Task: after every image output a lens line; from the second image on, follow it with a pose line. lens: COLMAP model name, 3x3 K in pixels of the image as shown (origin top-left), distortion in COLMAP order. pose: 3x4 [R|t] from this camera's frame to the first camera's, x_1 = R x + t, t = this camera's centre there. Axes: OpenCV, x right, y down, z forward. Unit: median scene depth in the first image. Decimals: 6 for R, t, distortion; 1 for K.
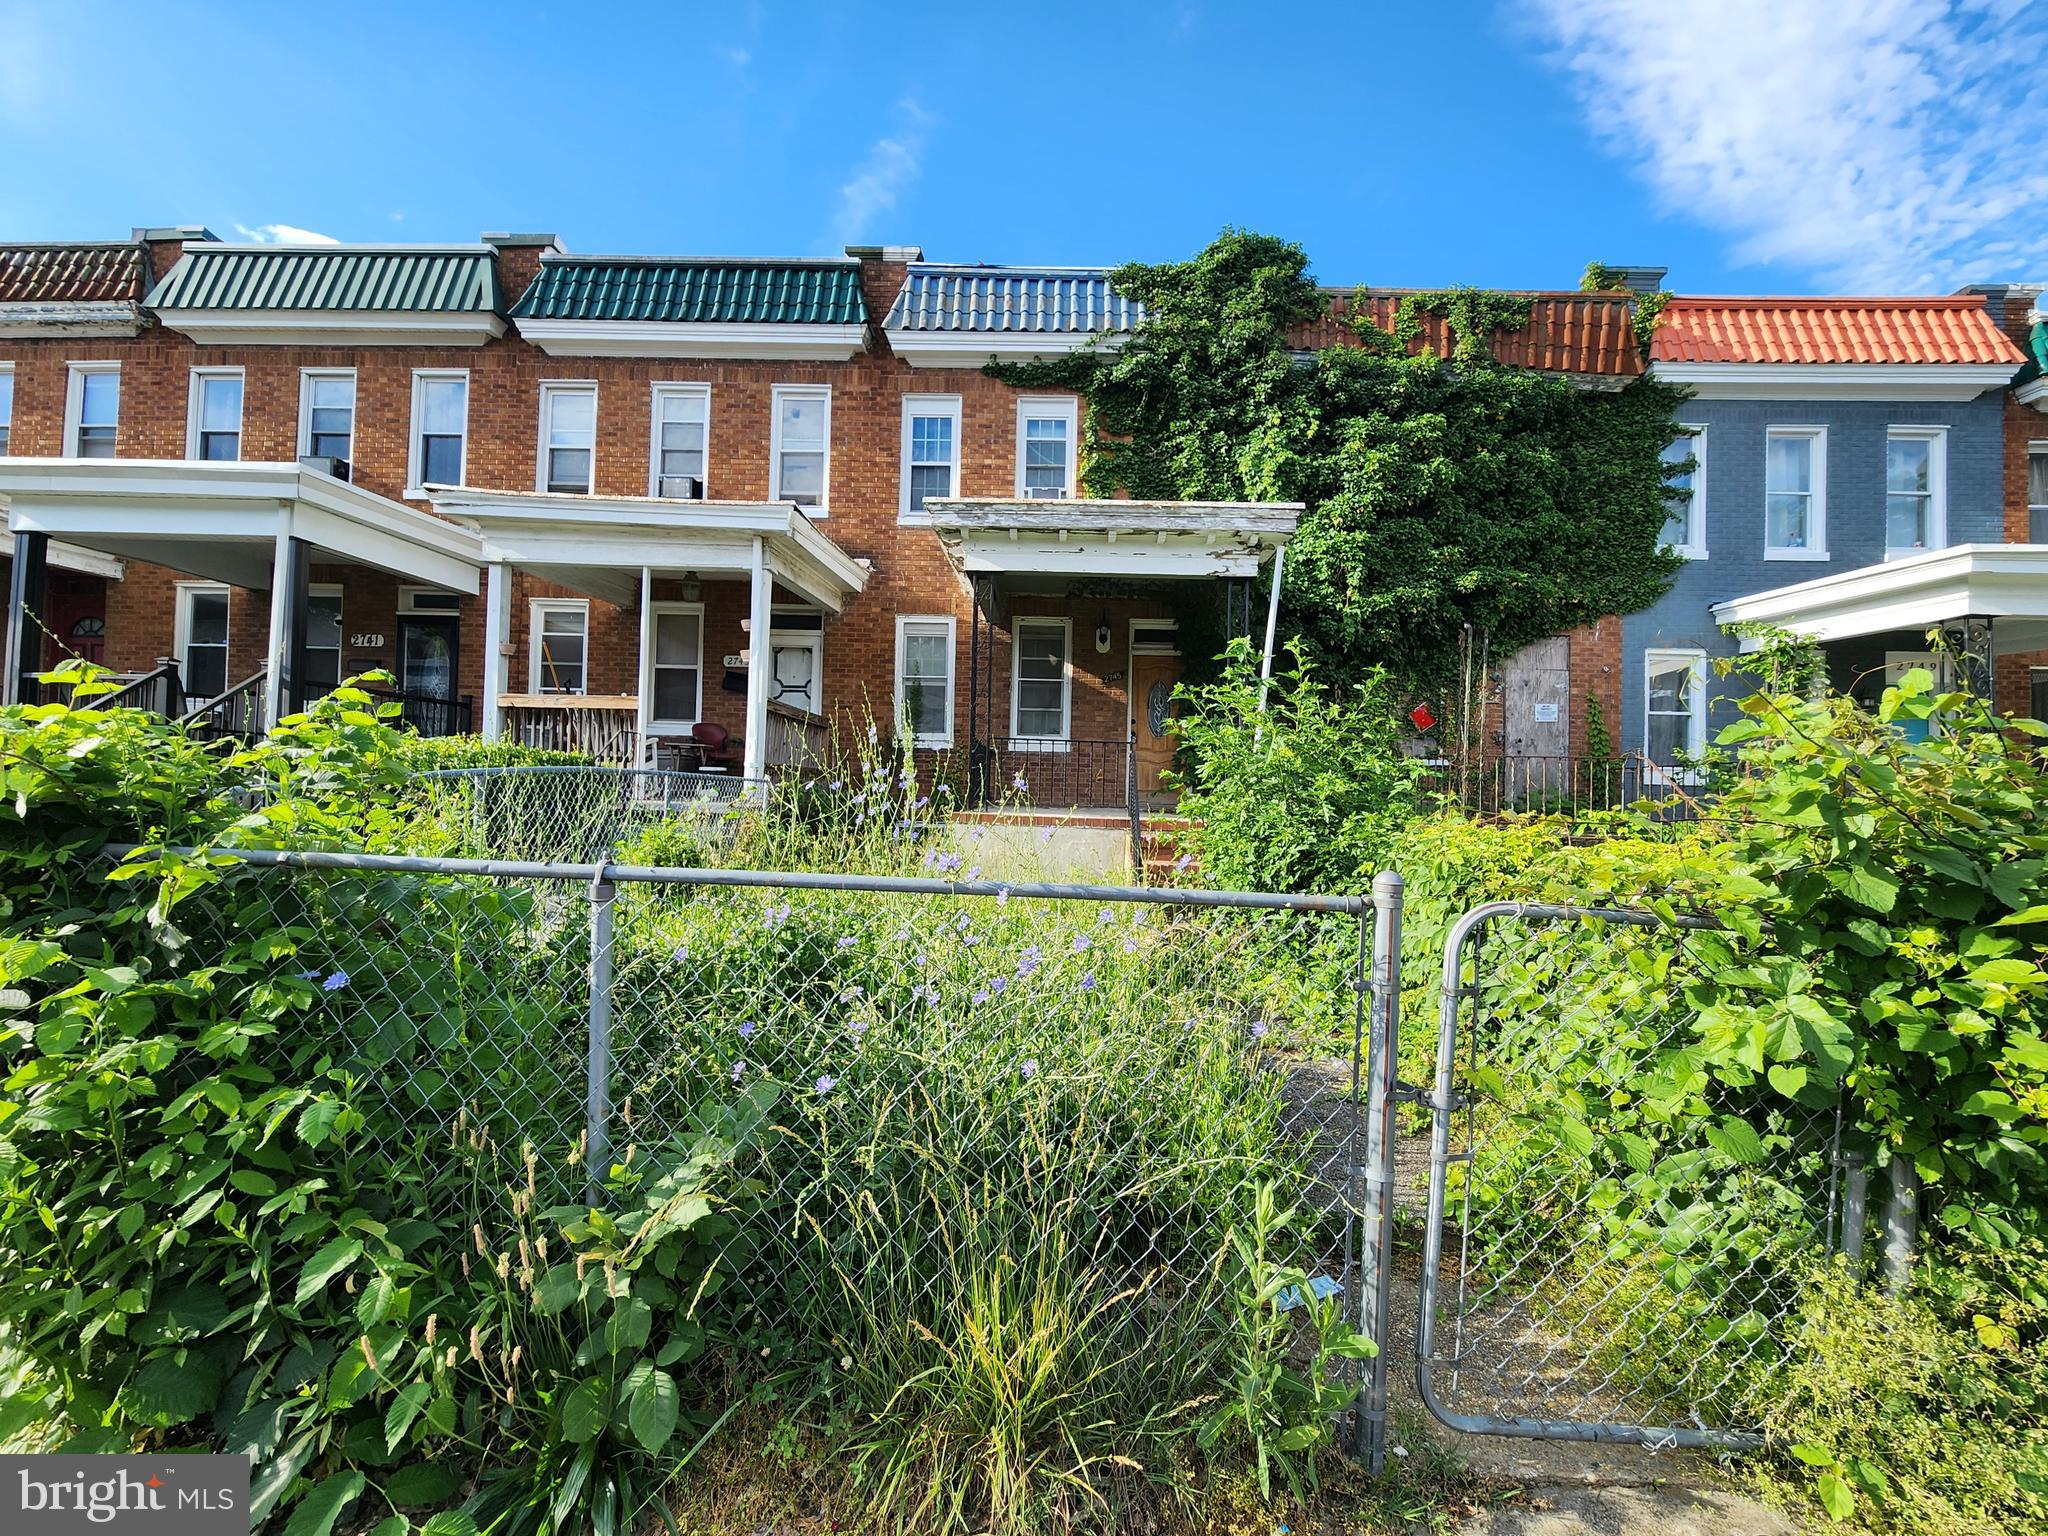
lens RADIAL K [[845.3, 0, 1041.9], [0, 845.3, 767.9], [0, 0, 1]] dist [-0.000743, -0.002817]
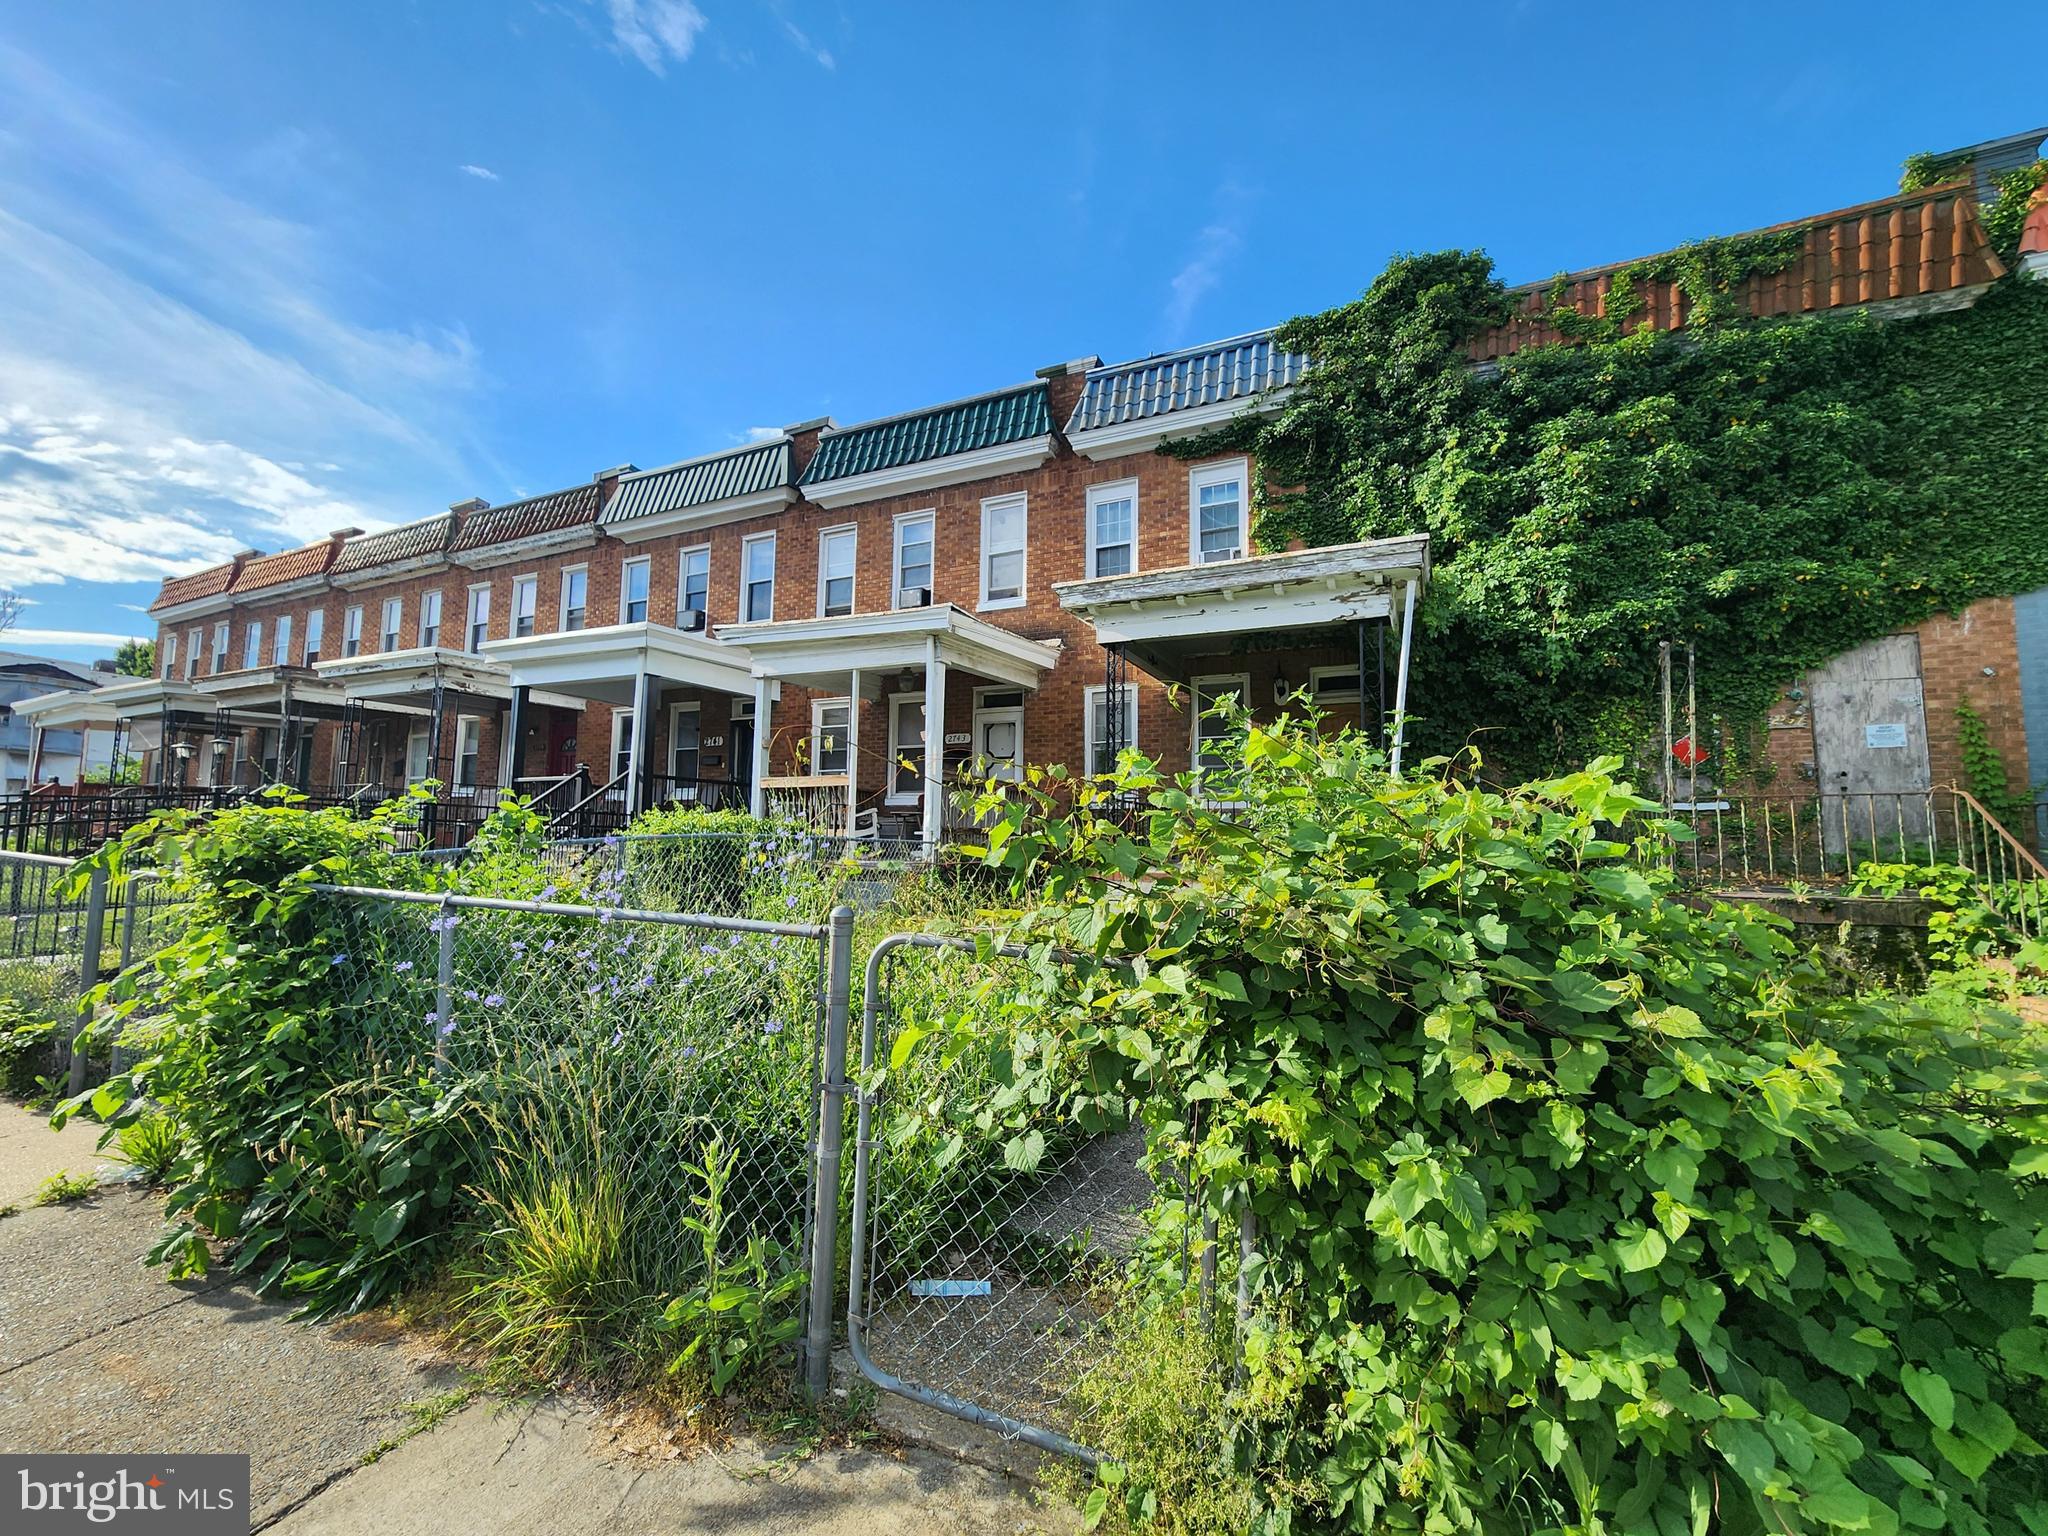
lens RADIAL K [[845.3, 0, 1034.0], [0, 845.3, 761.7], [0, 0, 1]] dist [-0.000743, -0.002817]
pose [[0.911449, -0.054828, -0.407744, 0.207417], [0.023170, 0.996348, -0.082184, 0.002560], [0.410761, 0.065459, 0.909390, -0.004044]]
